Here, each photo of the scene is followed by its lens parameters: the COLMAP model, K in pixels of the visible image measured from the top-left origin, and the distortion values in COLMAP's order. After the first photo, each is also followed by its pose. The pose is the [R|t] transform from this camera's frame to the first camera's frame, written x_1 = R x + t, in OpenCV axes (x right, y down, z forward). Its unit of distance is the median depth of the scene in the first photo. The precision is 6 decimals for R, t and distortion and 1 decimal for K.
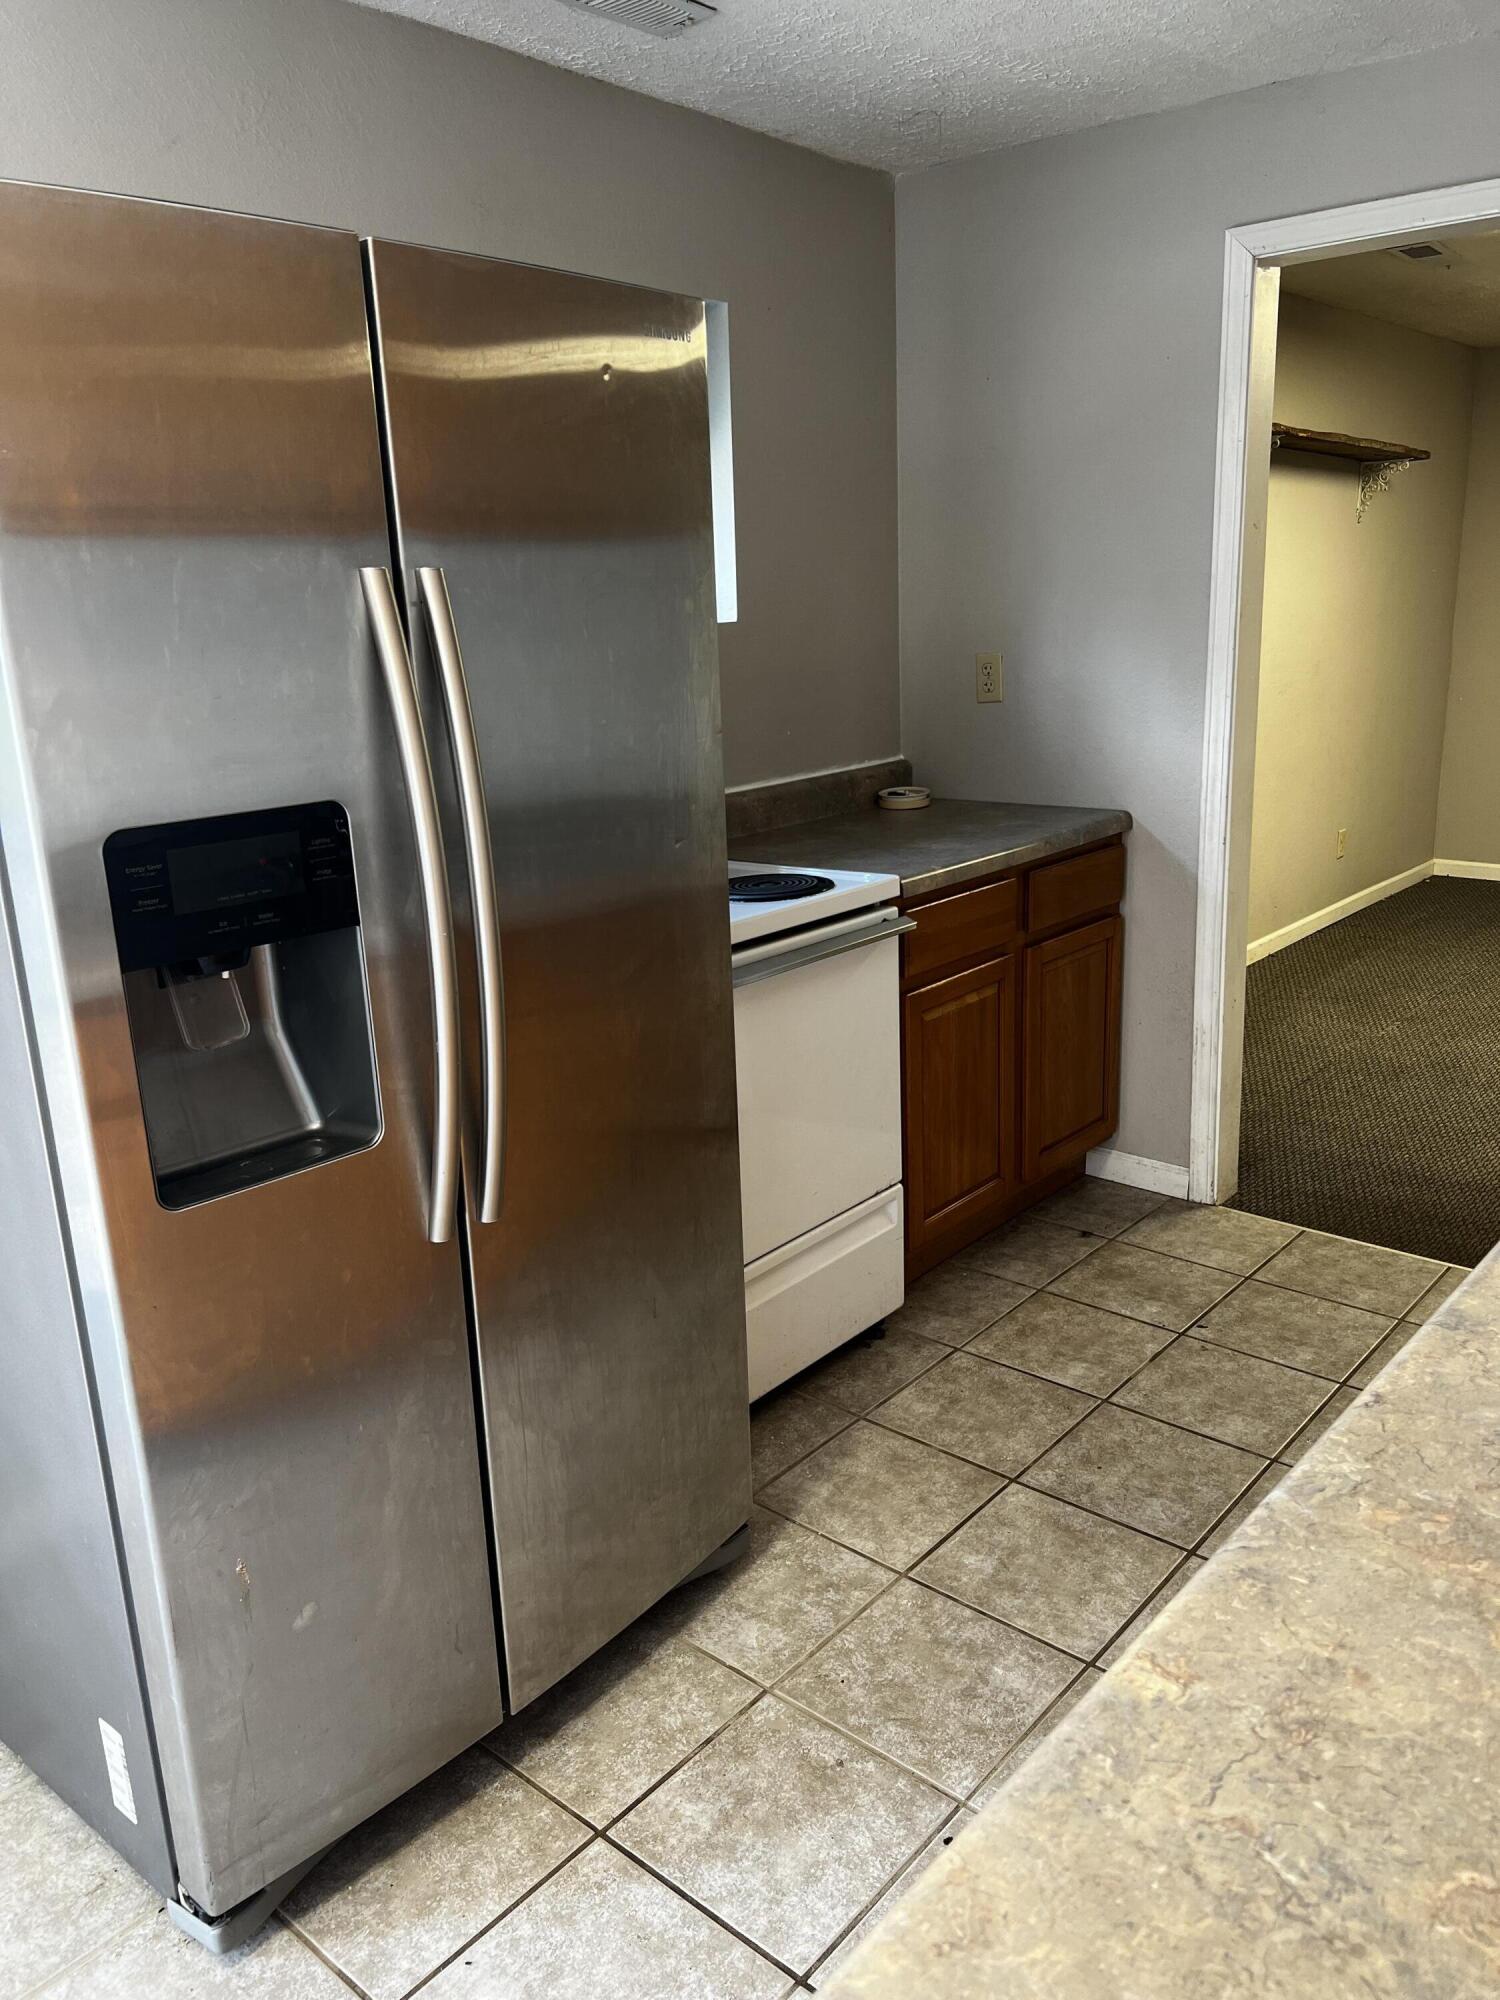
lens RADIAL K [[1495.8, 0, 744.7], [0, 1495.8, 1008.6], [0, 0, 1]] dist [0.057627, -0.062184]
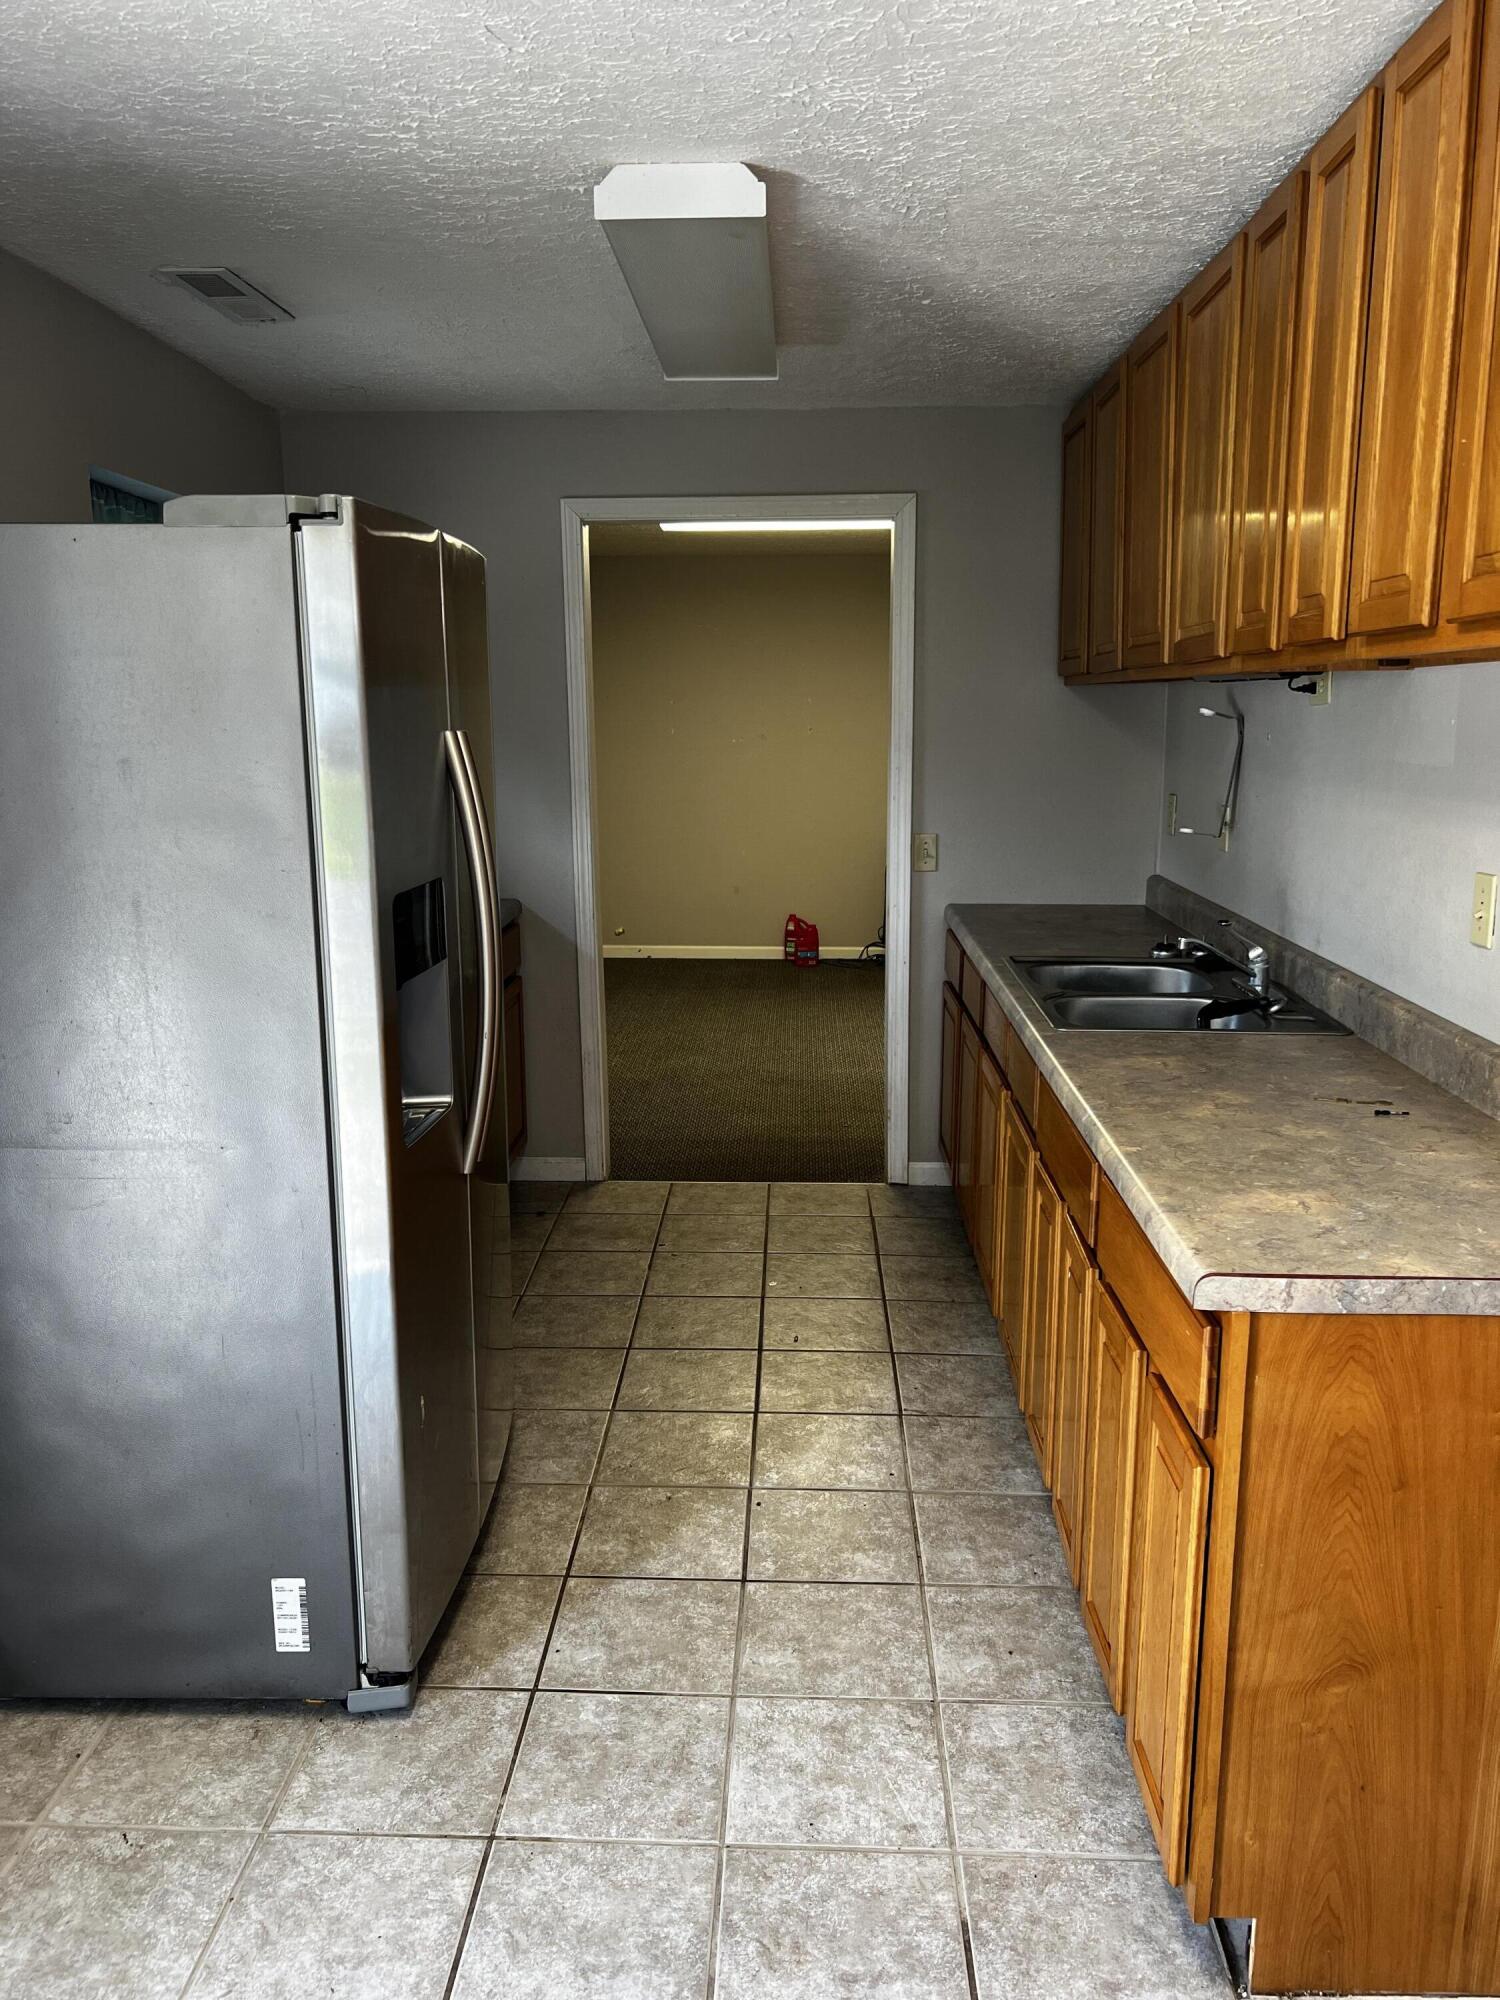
lens RADIAL K [[1495.8, 0, 744.7], [0, 1495.8, 1008.6], [0, 0, 1]] dist [0.057627, -0.062184]
pose [[0.776871, -0.093530, 0.622675, -0.496443], [0.145166, 0.988871, -0.032579, 0.045714], [-0.612698, 0.115701, 0.781802, -0.186662]]
